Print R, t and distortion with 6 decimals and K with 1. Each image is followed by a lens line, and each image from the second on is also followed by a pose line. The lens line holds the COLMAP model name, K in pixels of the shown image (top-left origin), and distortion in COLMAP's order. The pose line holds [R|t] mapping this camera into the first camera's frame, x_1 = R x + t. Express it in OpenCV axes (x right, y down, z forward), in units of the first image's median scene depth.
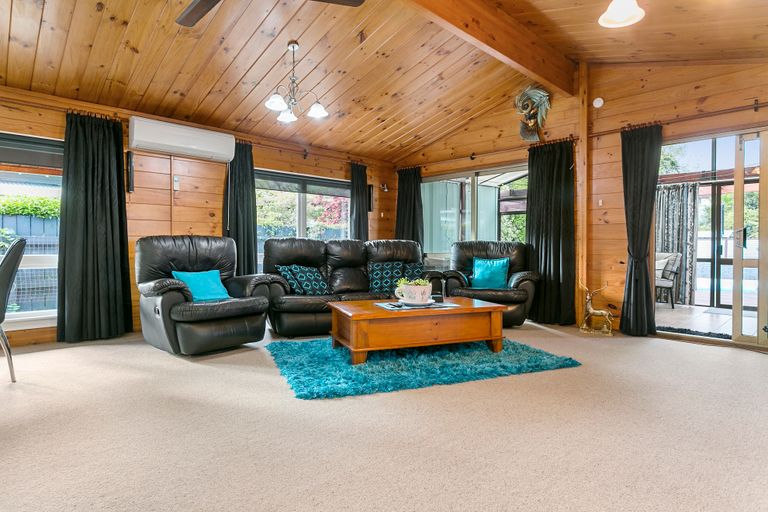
lens RADIAL K [[428.0, 0, 384.5], [0, 428.0, 256.0], [0, 0, 1]] dist [-0.008074, -0.000563]
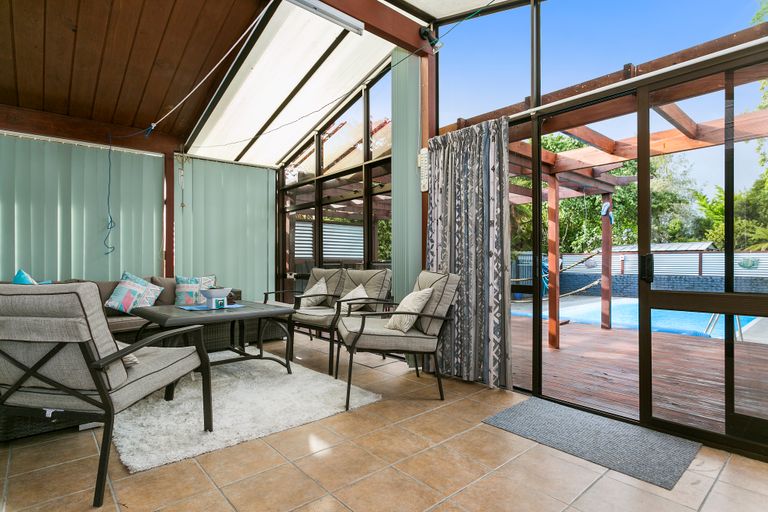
lens RADIAL K [[401.0, 0, 385.2], [0, 401.0, 260.9], [0, 0, 1]] dist [-0.000303, 0.000068]
pose [[0.998770, -0.007187, -0.049058, 0.634843], [0.005671, 0.999504, -0.030968, -0.007991], [0.049256, 0.030652, 0.998316, 0.575418]]
